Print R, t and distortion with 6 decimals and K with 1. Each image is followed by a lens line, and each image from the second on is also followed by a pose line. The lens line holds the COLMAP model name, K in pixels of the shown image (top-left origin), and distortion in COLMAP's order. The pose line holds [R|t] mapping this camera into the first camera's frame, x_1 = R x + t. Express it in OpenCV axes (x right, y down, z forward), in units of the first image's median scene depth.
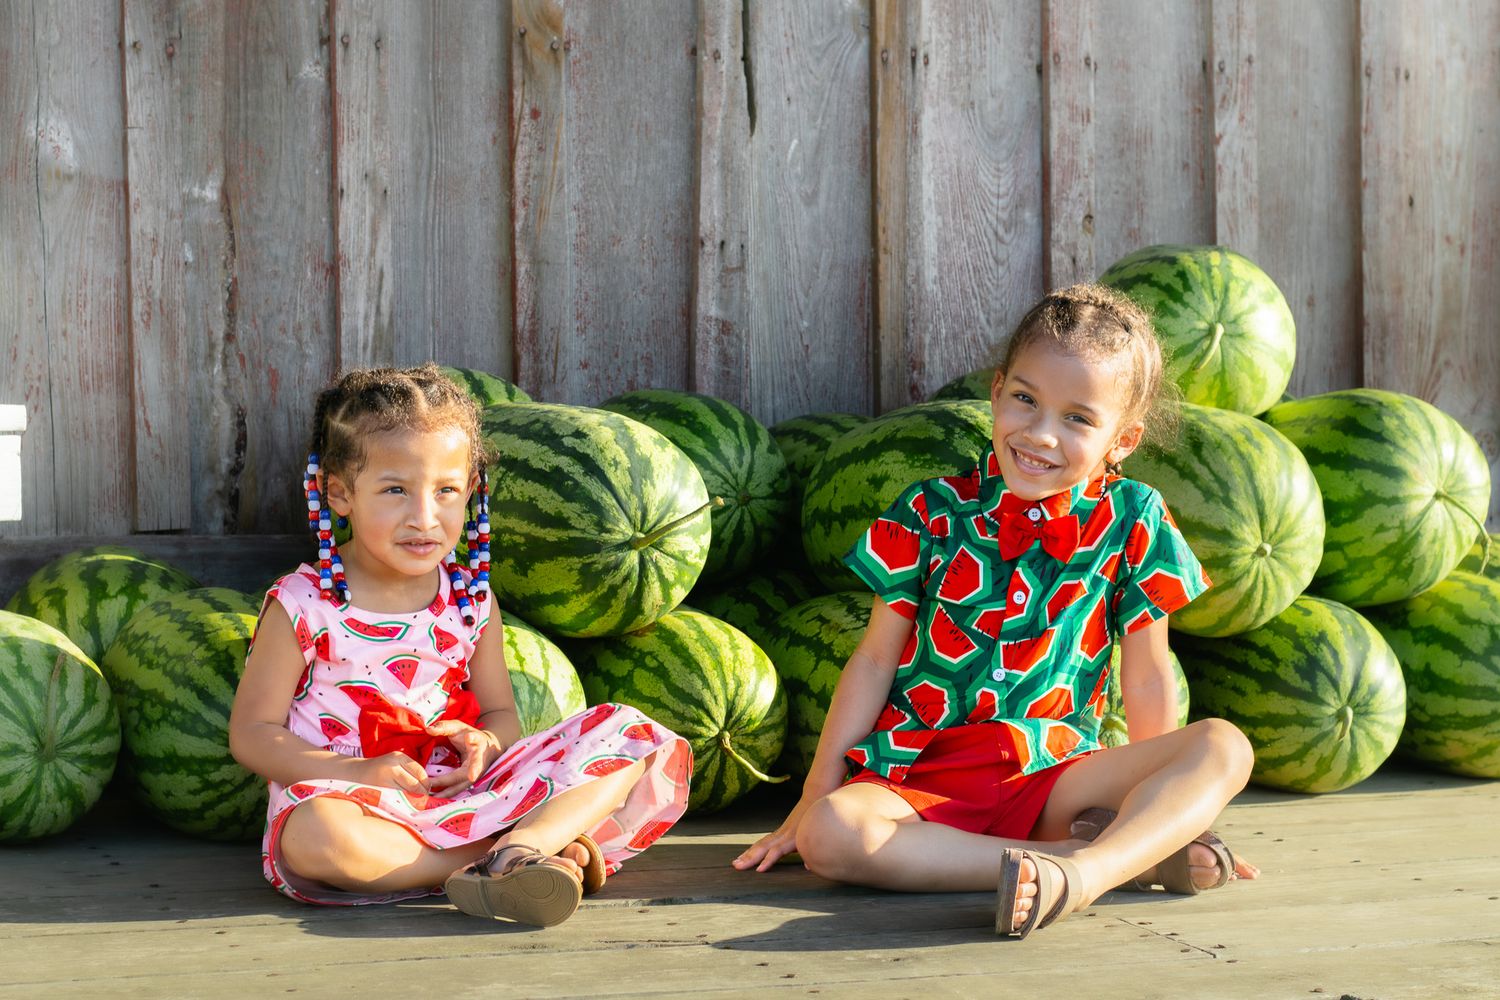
lens RADIAL K [[3577.6, 0, 747.4], [0, 3577.6, 498.0], [0, 0, 1]] dist [-0.023313, 0.276500]
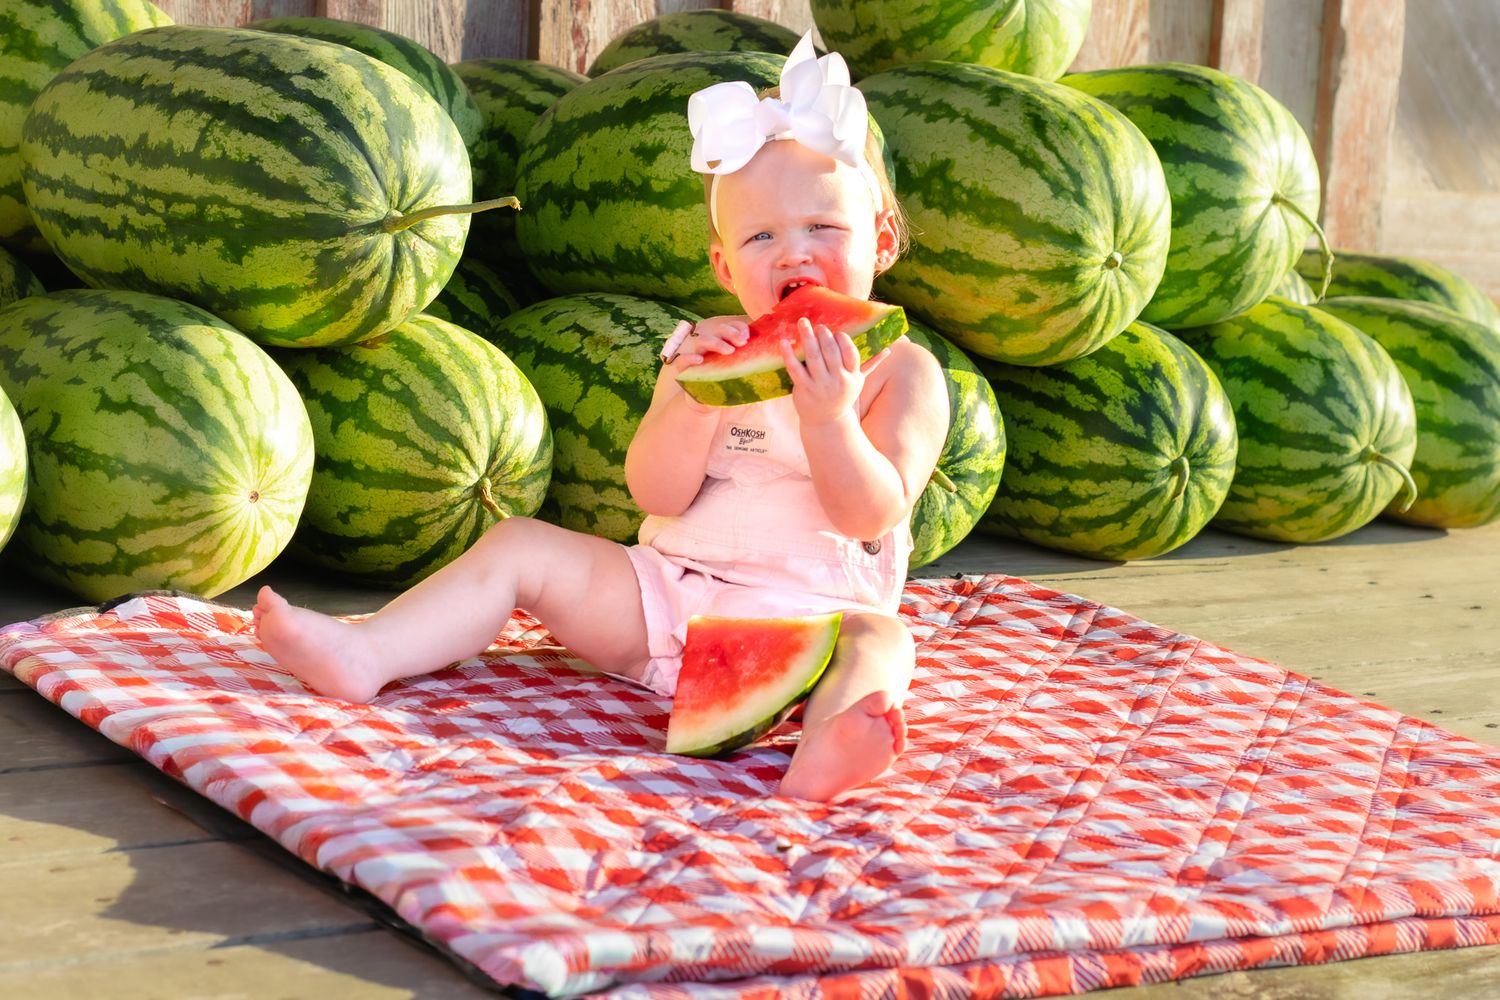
lens RADIAL K [[3473.9, 0, 663.0], [0, 3473.9, 718.0], [0, 0, 1]] dist [-0.037974, -0.036395]
pose [[0.978047, 0.012071, 0.208033, -0.101389], [-0.046082, 0.986133, 0.159431, -0.003272], [-0.203224, -0.165518, 0.965041, 0.209718]]
